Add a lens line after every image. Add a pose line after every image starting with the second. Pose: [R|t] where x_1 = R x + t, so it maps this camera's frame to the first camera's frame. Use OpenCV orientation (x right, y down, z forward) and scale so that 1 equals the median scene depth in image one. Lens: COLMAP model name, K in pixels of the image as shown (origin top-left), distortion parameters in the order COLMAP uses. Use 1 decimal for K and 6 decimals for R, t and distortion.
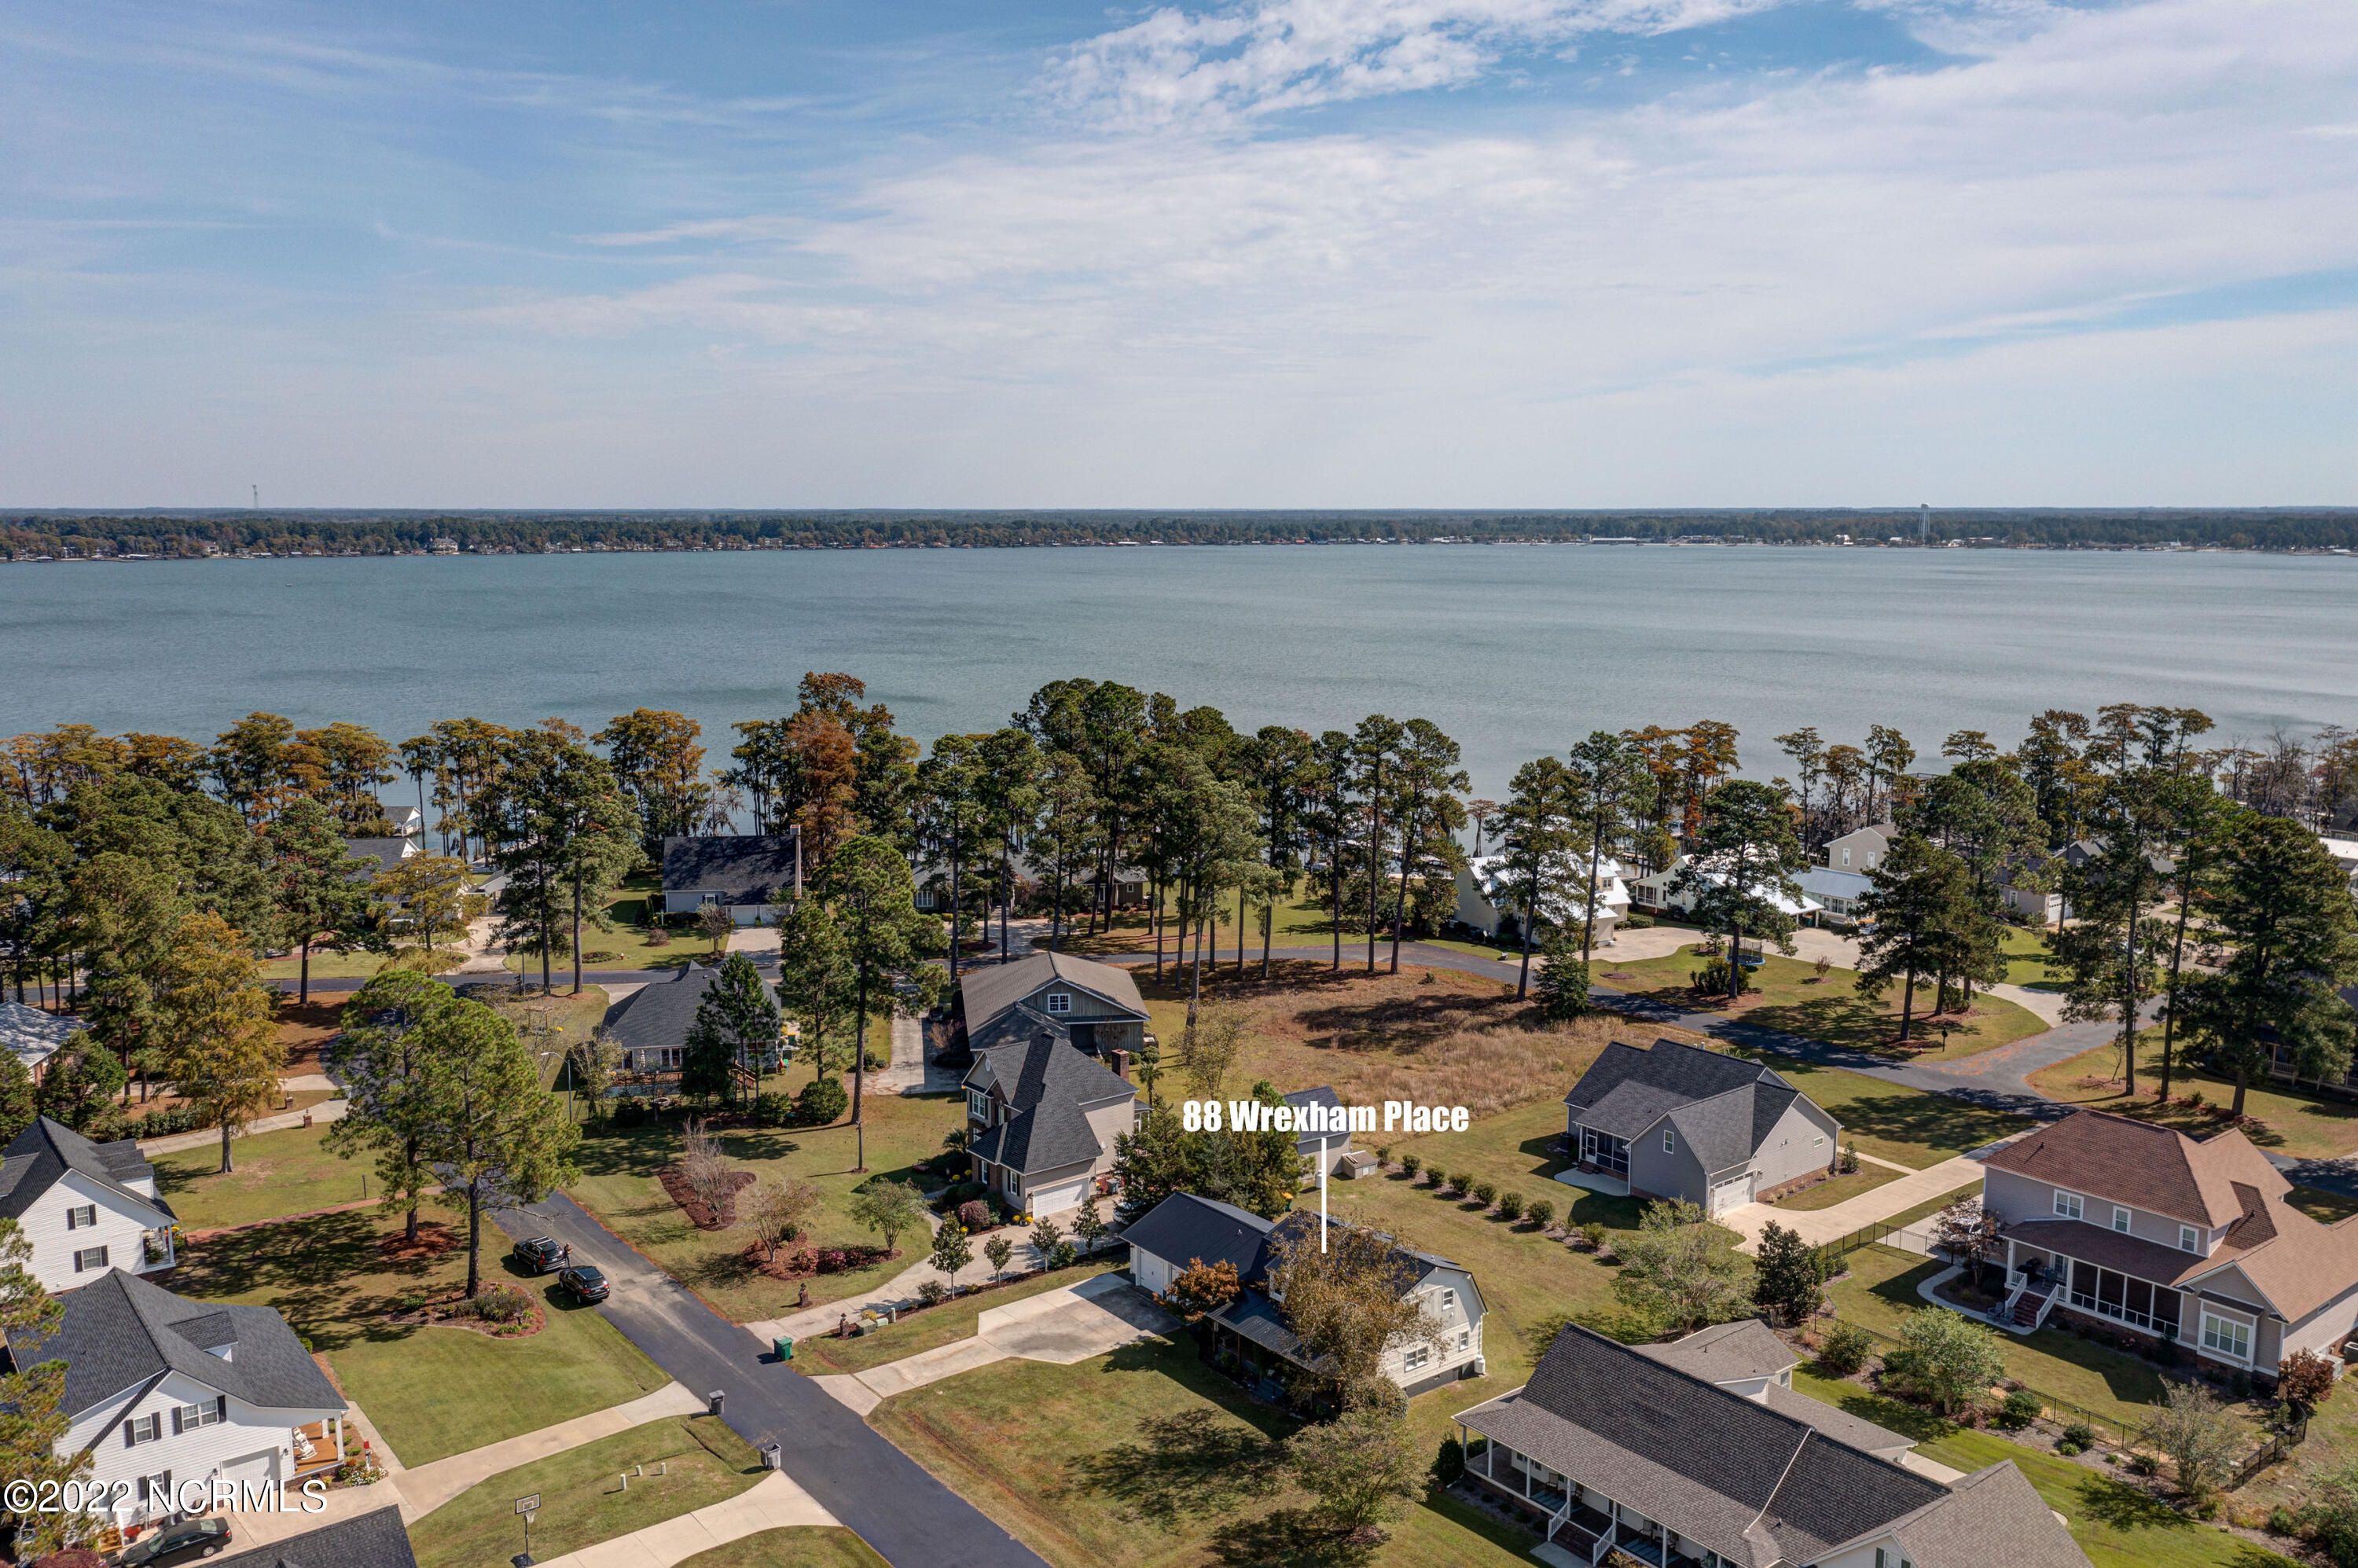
lens RADIAL K [[1889.5, 0, 1174.7], [0, 1889.5, 814.2], [0, 0, 1]] dist [-0.005324, 0.004879]
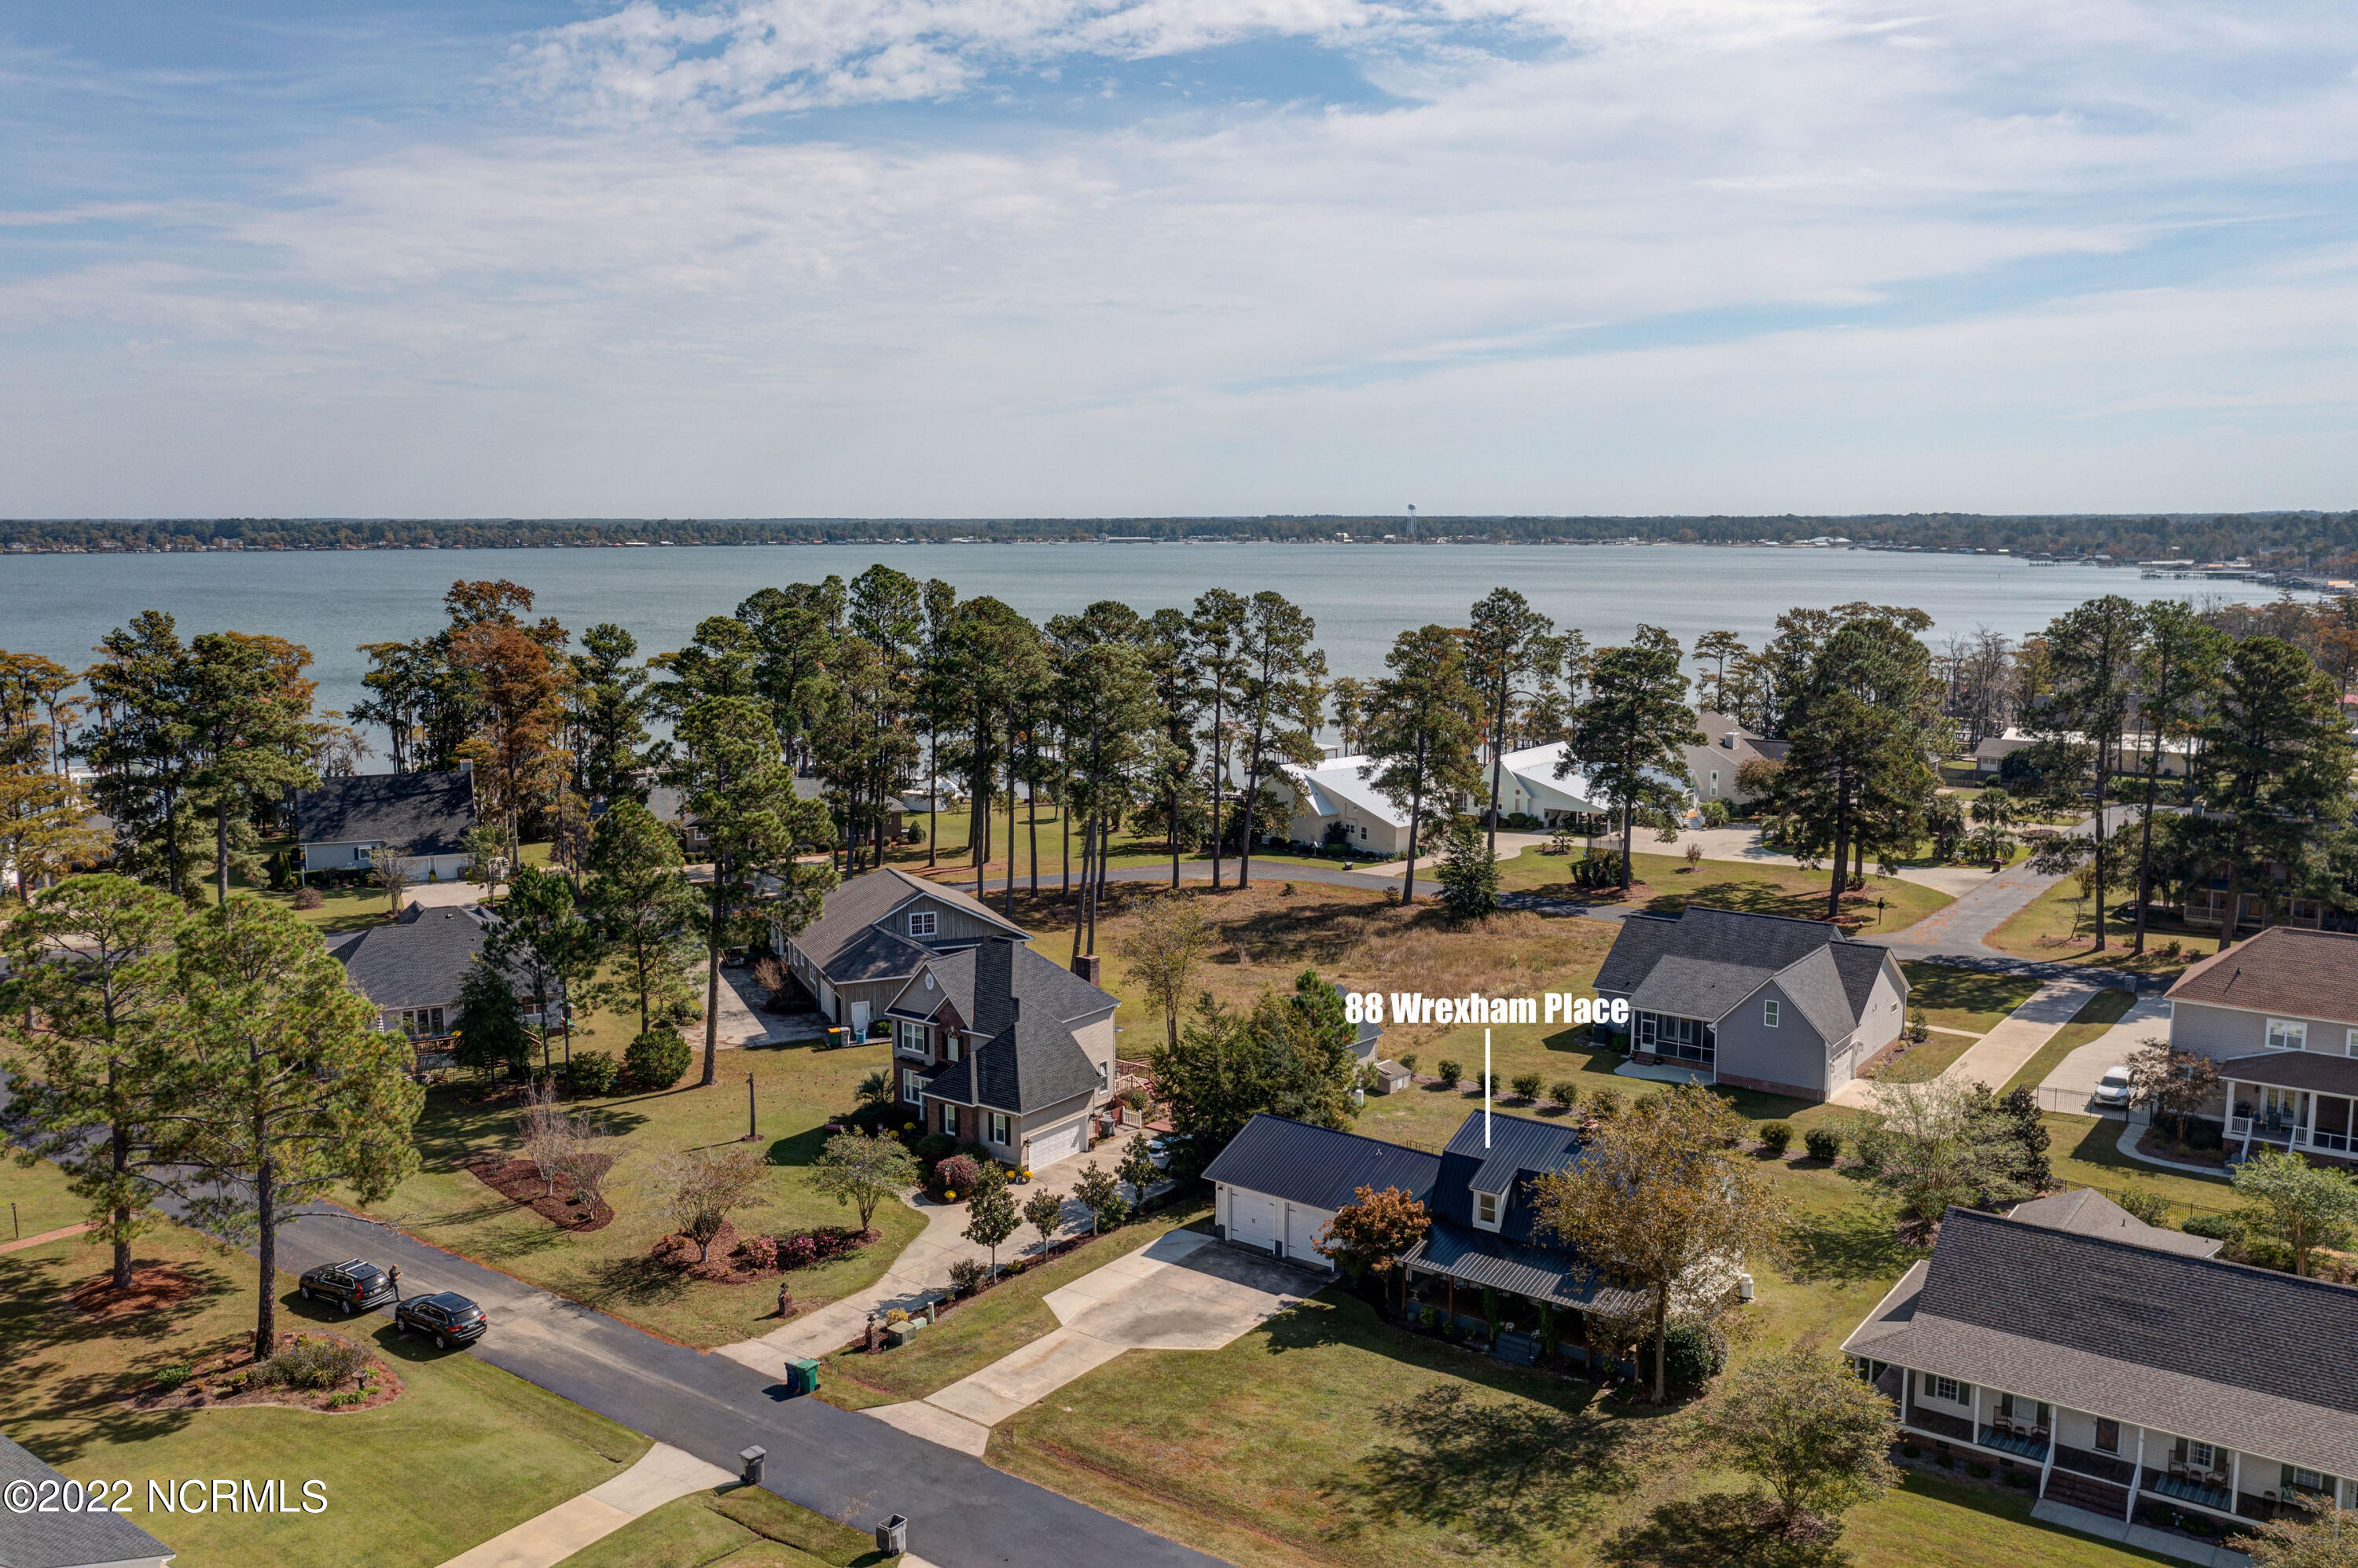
lens RADIAL K [[1874.2, 0, 1173.5], [0, 1874.2, 802.9], [0, 0, 1]] dist [-0.001896, -0.001575]
pose [[0.965308, -0.039272, 0.258144, -0.153834], [0.042201, 0.999092, -0.005814, 0.055214], [-0.257681, 0.016507, 0.966089, 0.197778]]
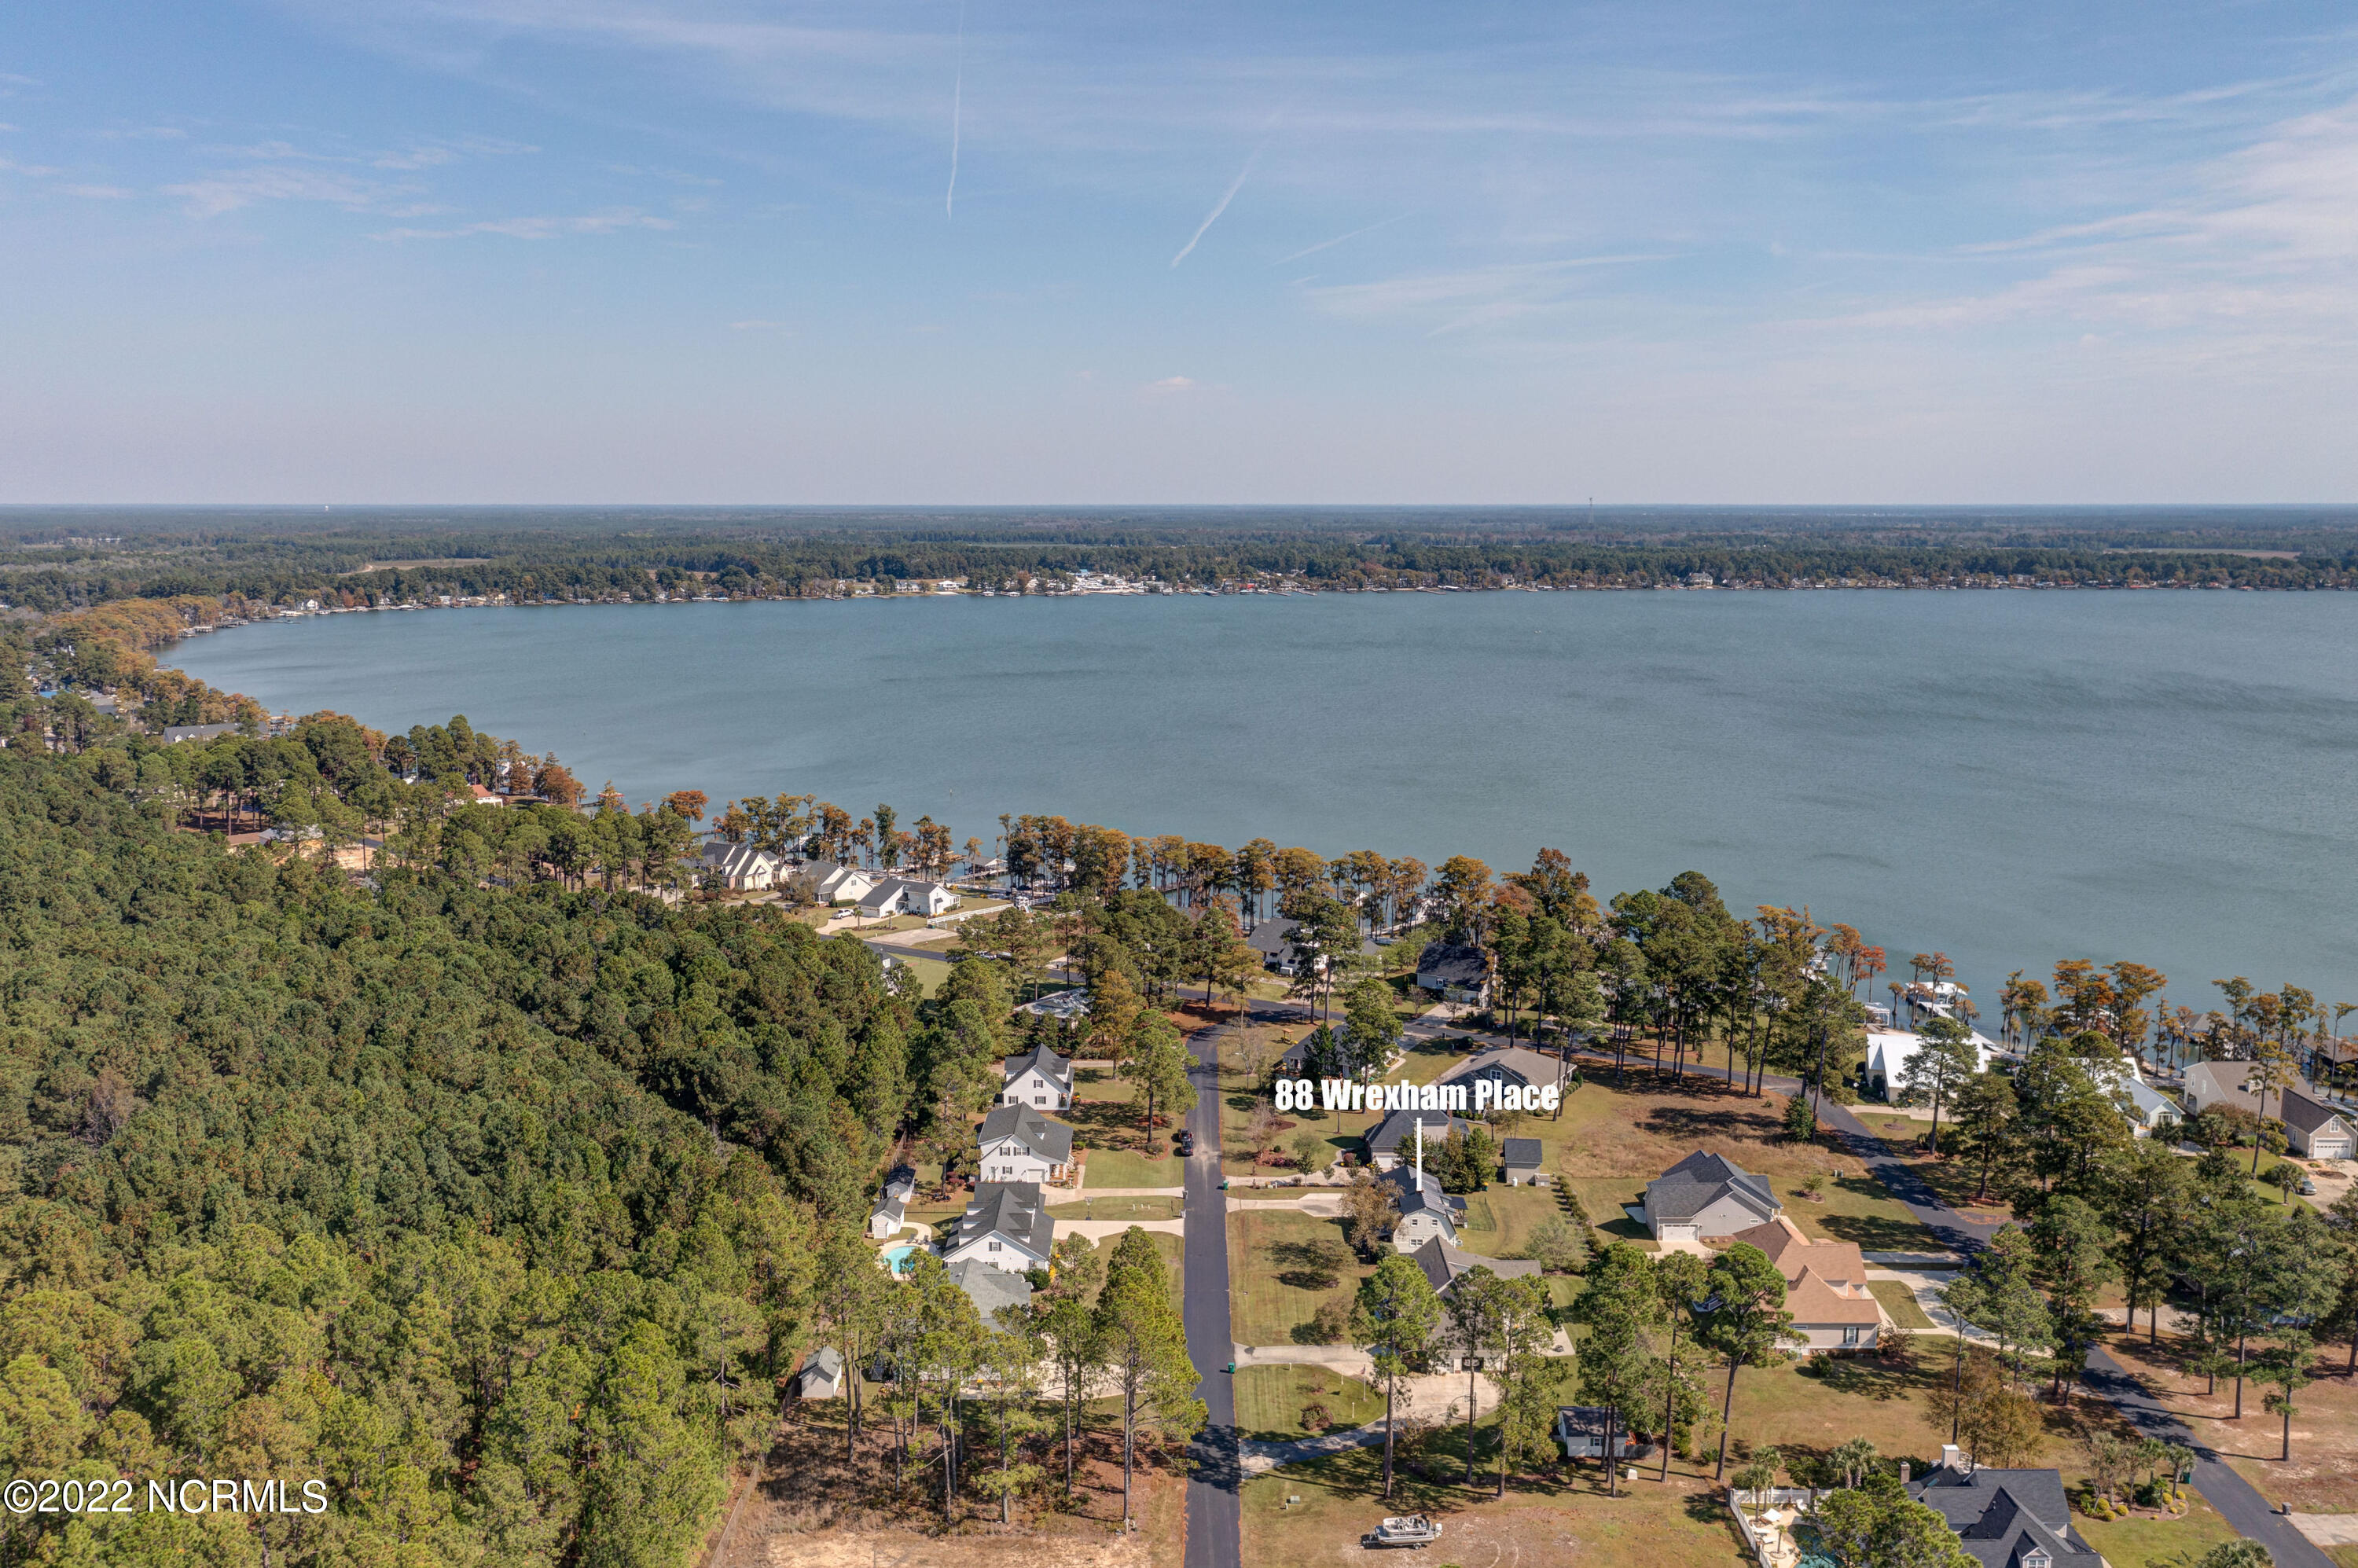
lens RADIAL K [[1905.6, 0, 1179.0], [0, 1905.6, 784.0], [0, 0, 1]] dist [0.005611, -0.010237]
pose [[0.780550, 0.091022, -0.618430, 0.808571], [-0.097572, 0.994956, 0.023289, -0.195281], [0.617431, 0.042163, 0.785494, -0.681178]]
